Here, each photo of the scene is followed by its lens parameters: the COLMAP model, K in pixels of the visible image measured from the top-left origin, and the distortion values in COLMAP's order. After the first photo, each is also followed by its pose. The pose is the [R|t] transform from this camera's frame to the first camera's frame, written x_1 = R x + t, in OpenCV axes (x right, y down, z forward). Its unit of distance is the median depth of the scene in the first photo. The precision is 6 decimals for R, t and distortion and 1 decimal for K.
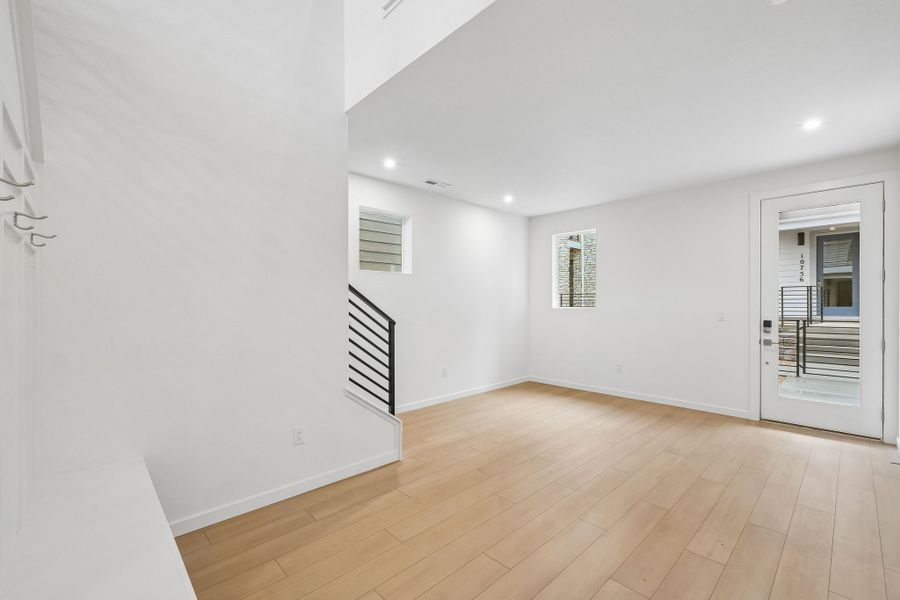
lens RADIAL K [[387.6, 0, 453.7], [0, 387.6, 304.8], [0, 0, 1]] dist [-0.002402, 0.001340]
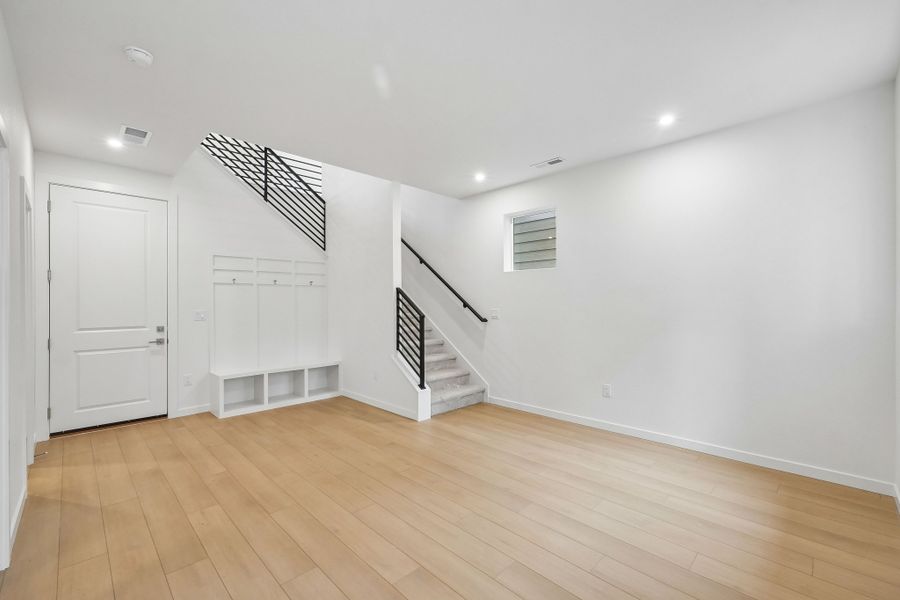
lens RADIAL K [[387.6, 0, 454.9], [0, 387.6, 297.8], [0, 0, 1]] dist [-0.002402, 0.001340]
pose [[0.015864, -0.006087, -0.999856, 1.171875], [0.000399, 0.999981, -0.006082, -0.007986], [0.999874, -0.000302, 0.015866, 1.101189]]
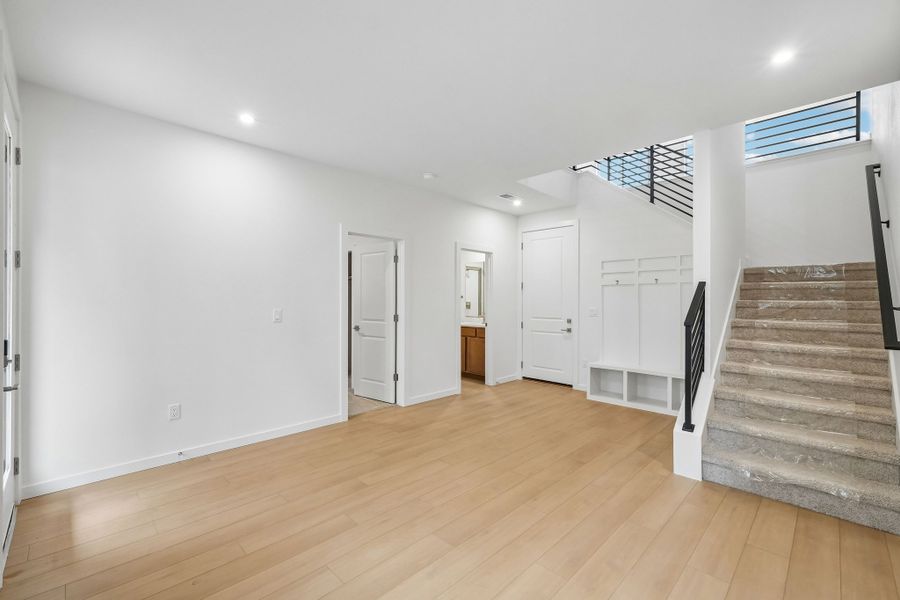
lens RADIAL K [[387.6, 0, 445.5], [0, 387.6, 301.6], [0, 0, 1]] dist [-0.002402, 0.001340]
pose [[-0.999990, -0.000482, 0.004489, 0.398562], [-0.000463, 0.999991, 0.004173, -0.007380], [-0.004491, 0.004171, -0.999981, 1.909971]]
